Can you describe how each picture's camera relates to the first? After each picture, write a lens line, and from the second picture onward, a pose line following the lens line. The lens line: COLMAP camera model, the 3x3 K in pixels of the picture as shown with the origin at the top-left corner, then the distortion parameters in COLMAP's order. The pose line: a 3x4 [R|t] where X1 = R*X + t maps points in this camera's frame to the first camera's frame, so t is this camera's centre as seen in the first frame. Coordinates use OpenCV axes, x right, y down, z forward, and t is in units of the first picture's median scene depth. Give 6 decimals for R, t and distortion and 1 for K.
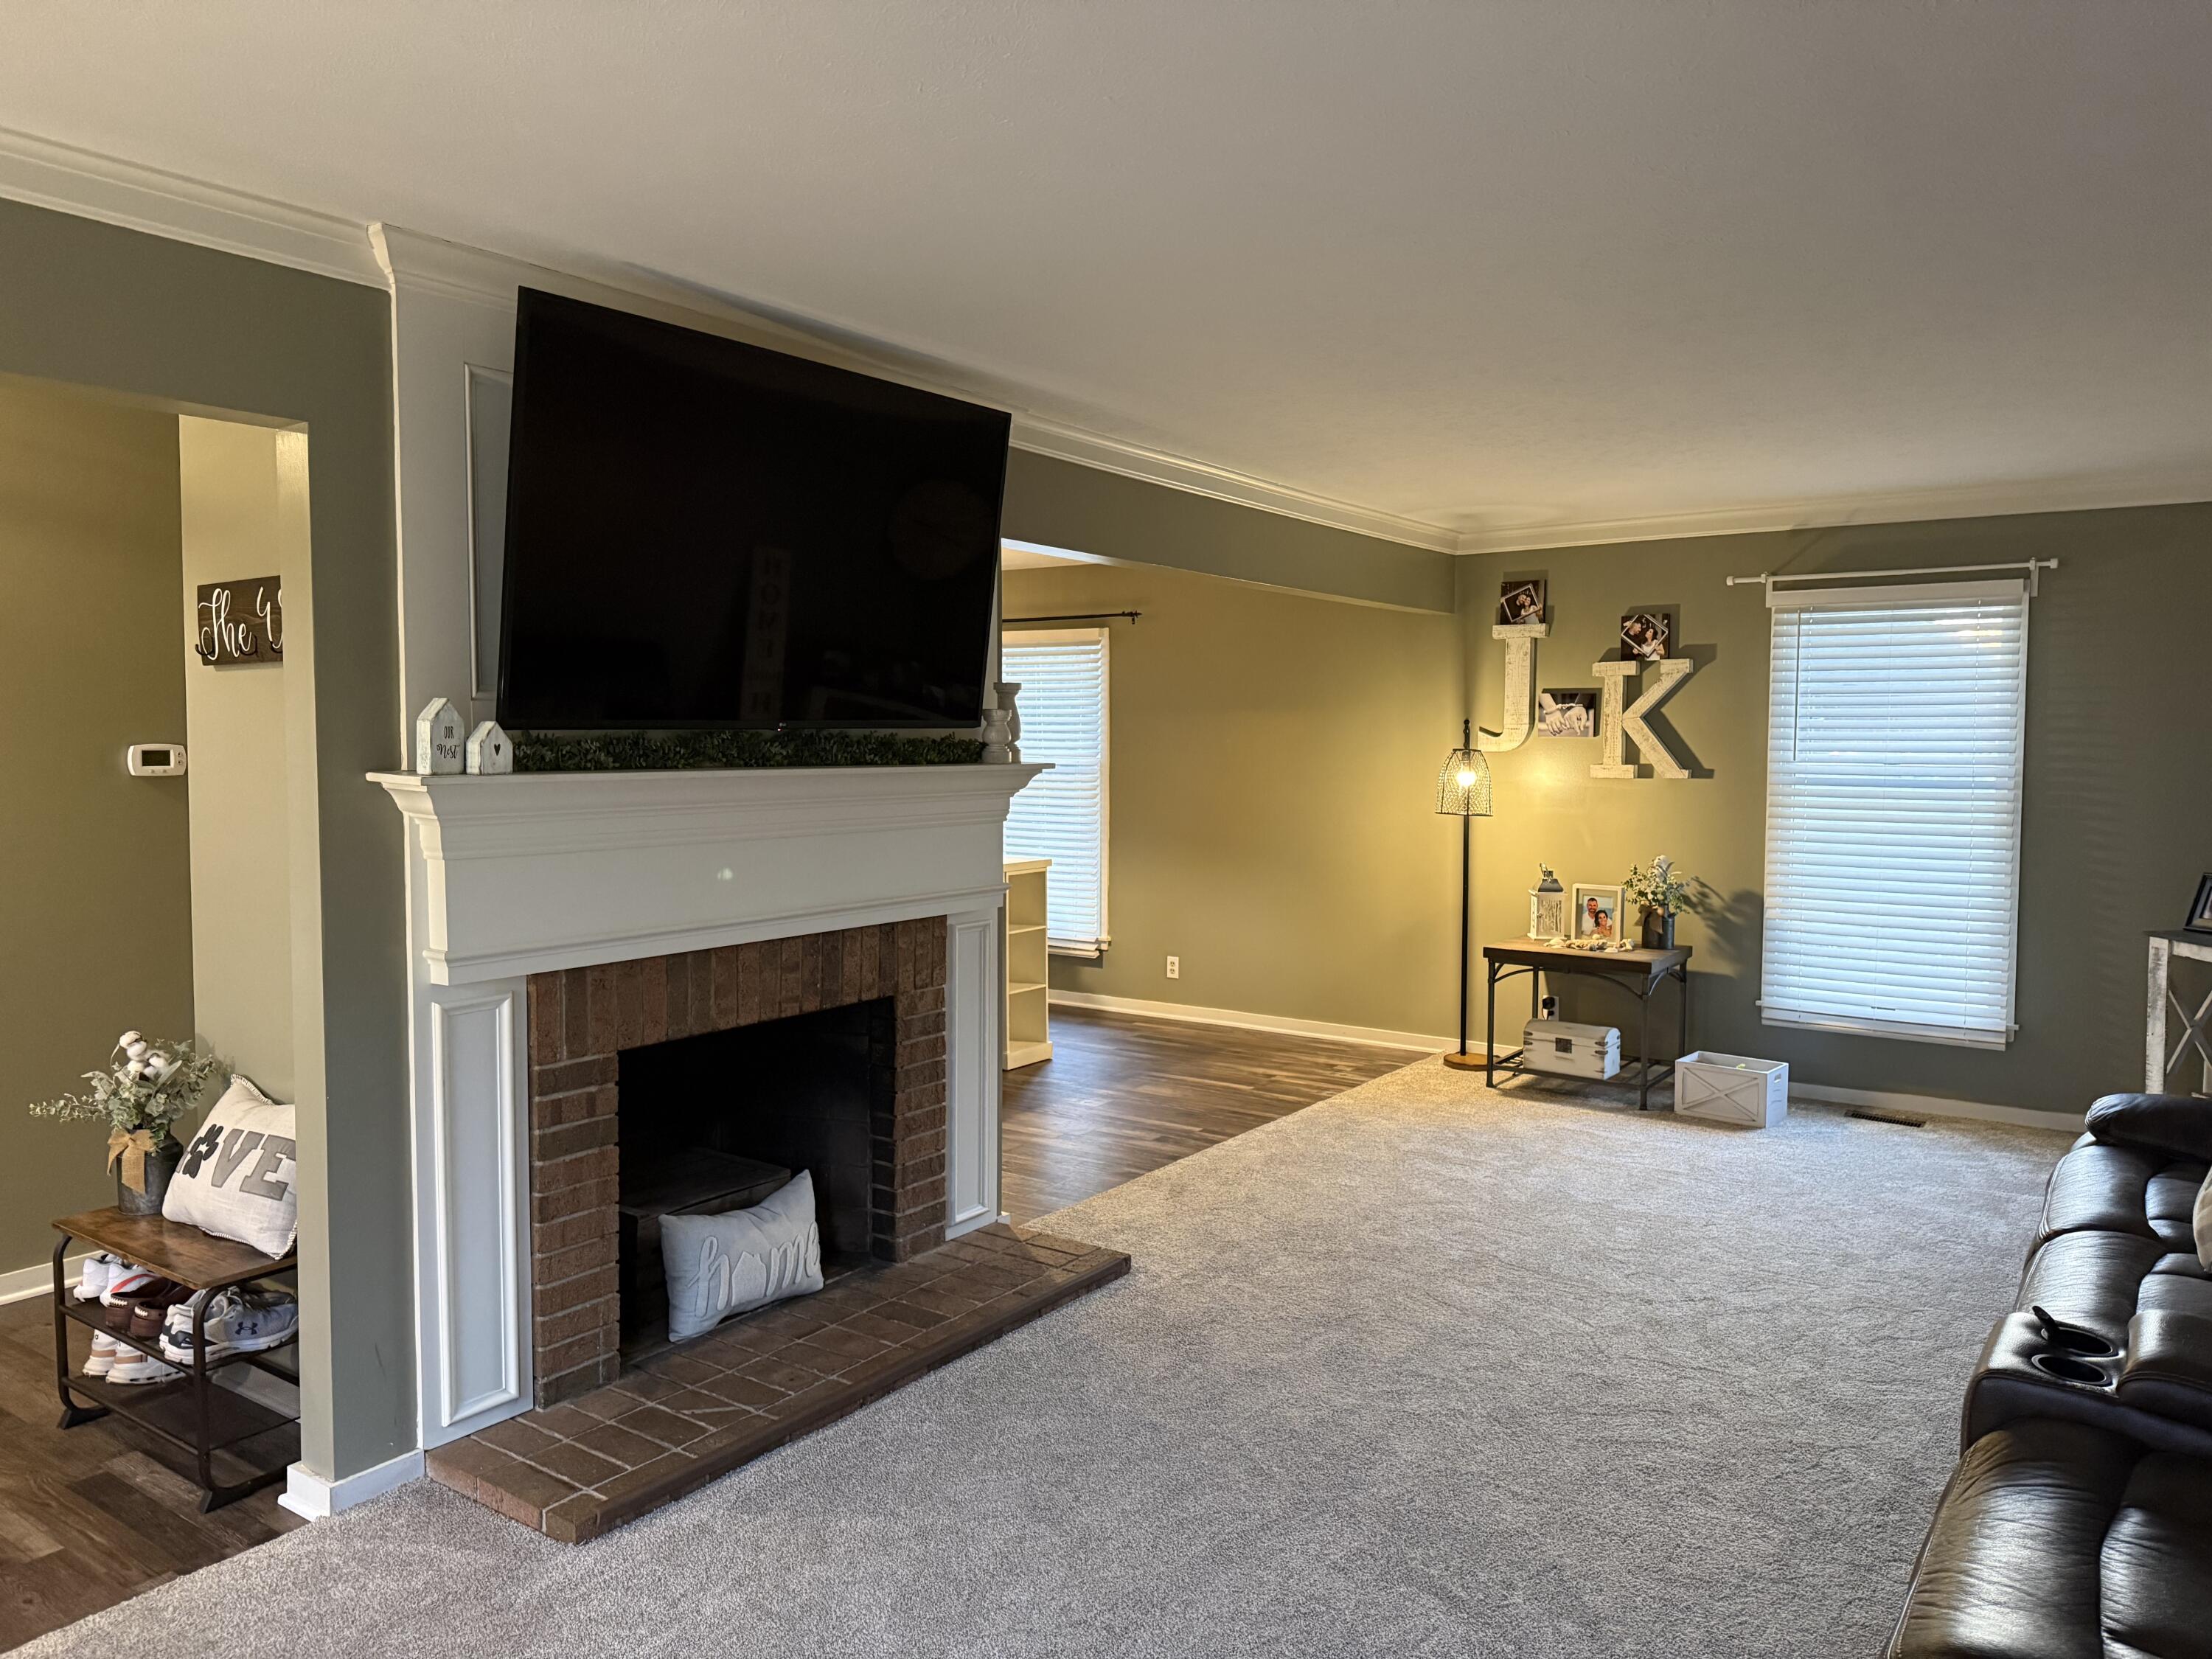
lens RADIAL K [[1554.1, 0, 1104.0], [0, 1554.1, 825.6], [0, 0, 1]] dist [0.043811, -0.038346]
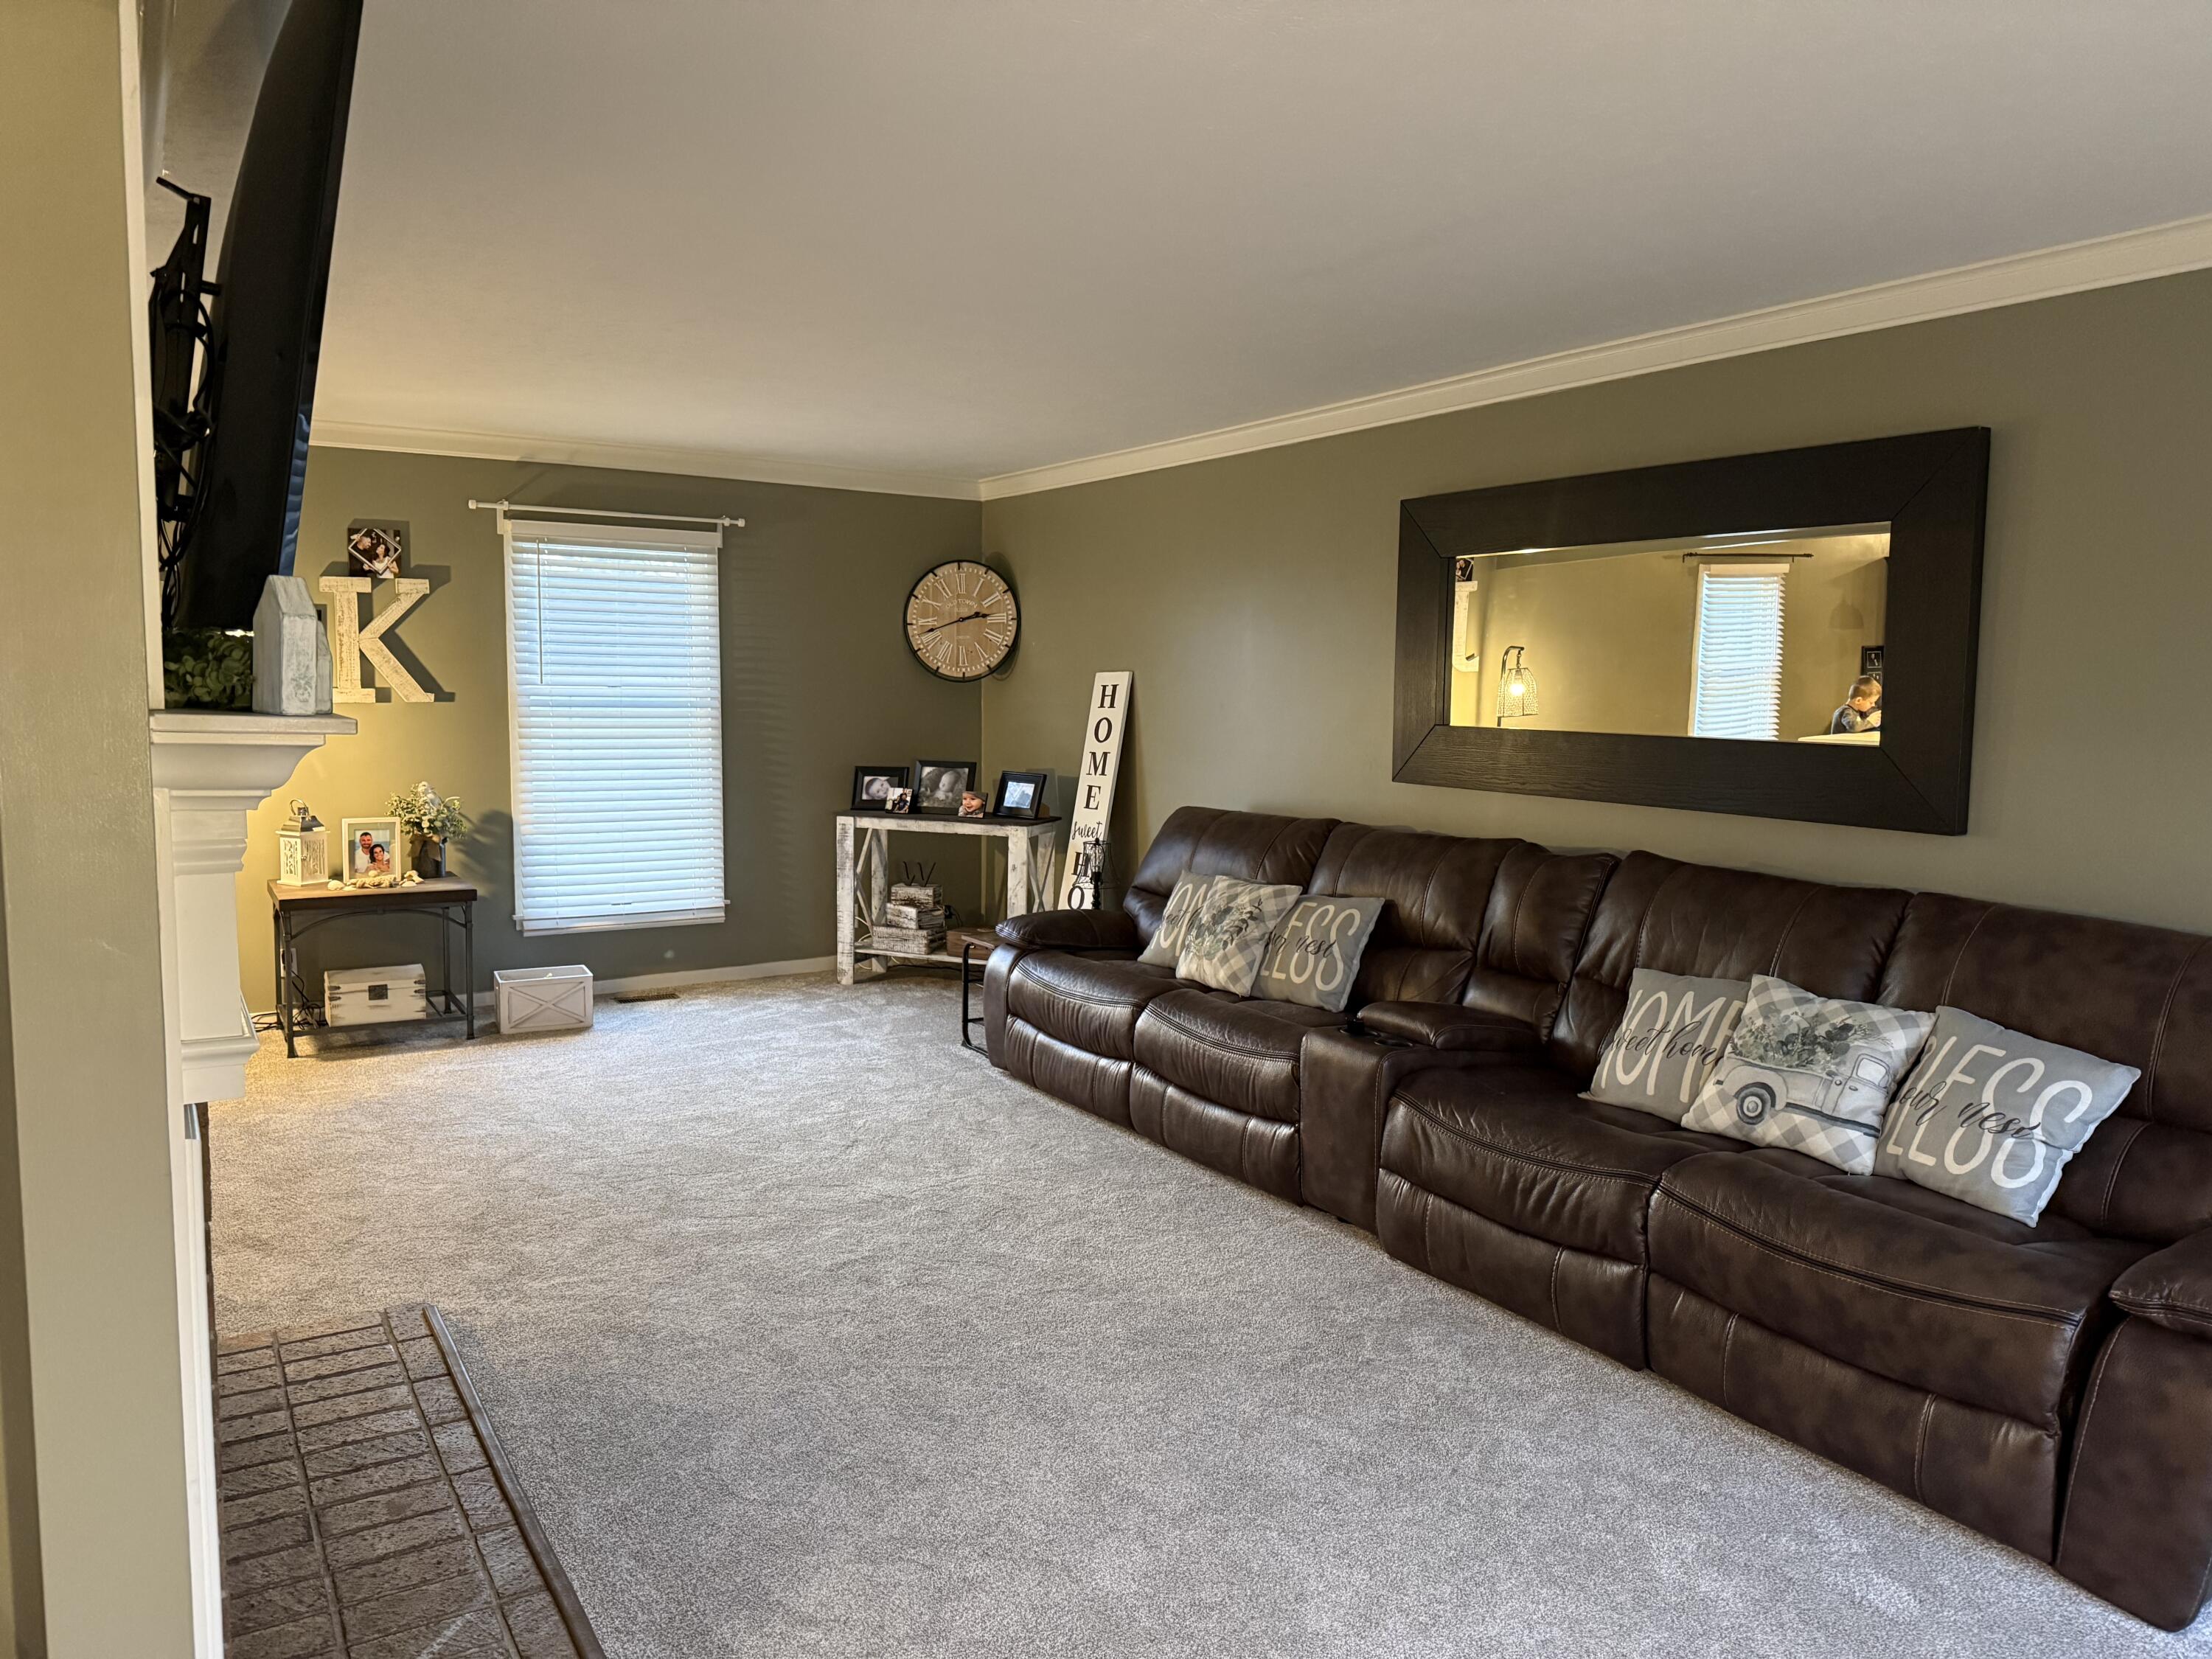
lens RADIAL K [[1554.1, 0, 1106.2], [0, 1554.1, 833.2], [0, 0, 1]] dist [0.043811, -0.038346]
pose [[0.379279, -0.094683, 0.920425, -0.382616], [0.041083, 0.995493, 0.085476, -0.015137], [-0.924370, 0.005395, 0.381460, 0.236710]]
